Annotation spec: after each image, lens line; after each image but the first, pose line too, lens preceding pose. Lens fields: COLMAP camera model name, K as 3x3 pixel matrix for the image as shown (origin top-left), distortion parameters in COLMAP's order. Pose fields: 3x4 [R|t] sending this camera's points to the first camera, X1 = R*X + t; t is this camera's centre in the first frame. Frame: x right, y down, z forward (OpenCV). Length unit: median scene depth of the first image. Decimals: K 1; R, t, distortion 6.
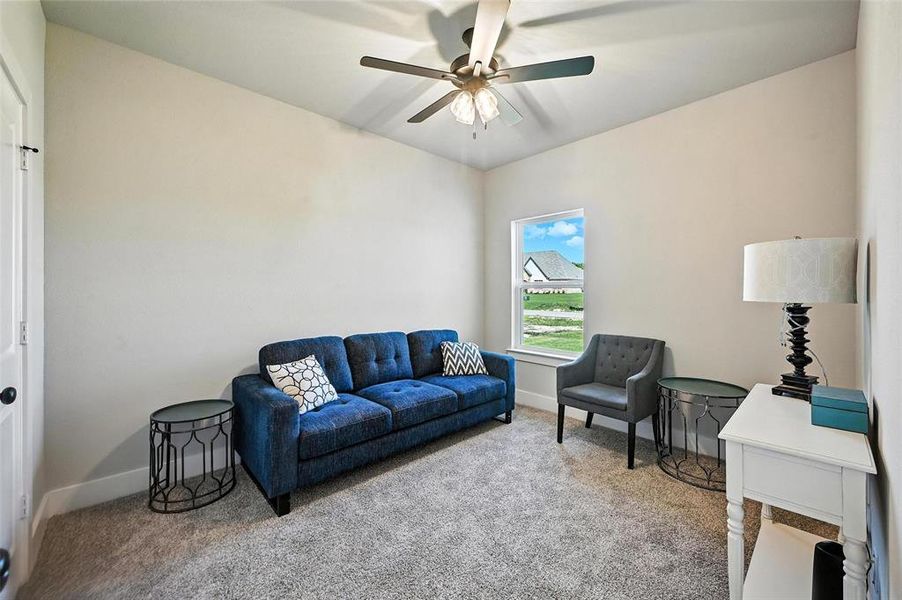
lens RADIAL K [[354.7, 0, 446.9], [0, 354.7, 294.0], [0, 0, 1]] dist [-0.000928, -0.000201]
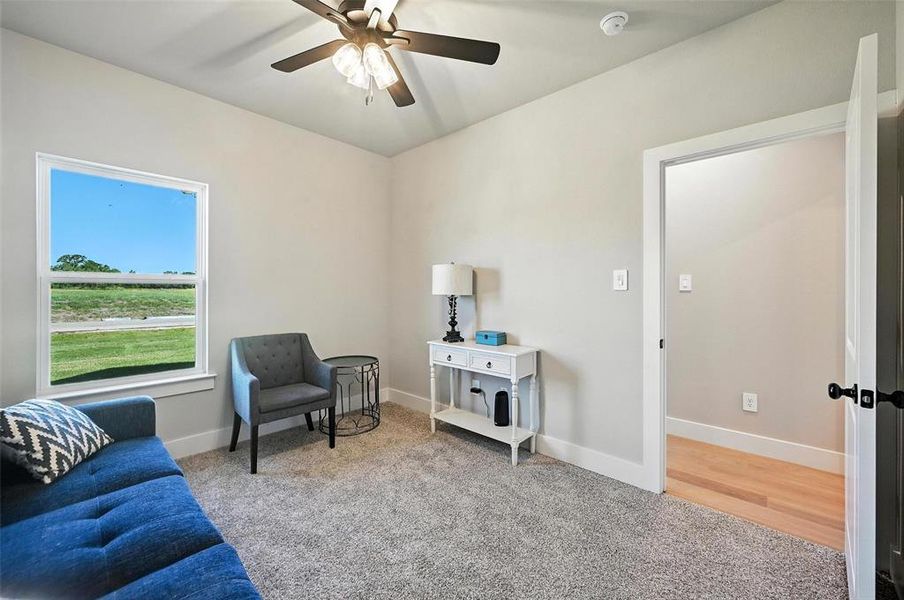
lens RADIAL K [[355.5, 0, 447.9], [0, 355.5, 294.0], [0, 0, 1]] dist [-0.000928, -0.000201]
pose [[-0.084909, -0.008024, 0.996356, -0.698952], [0.003595, 0.999959, 0.008359, 0.000417], [-0.996382, 0.004292, -0.084877, 0.815666]]
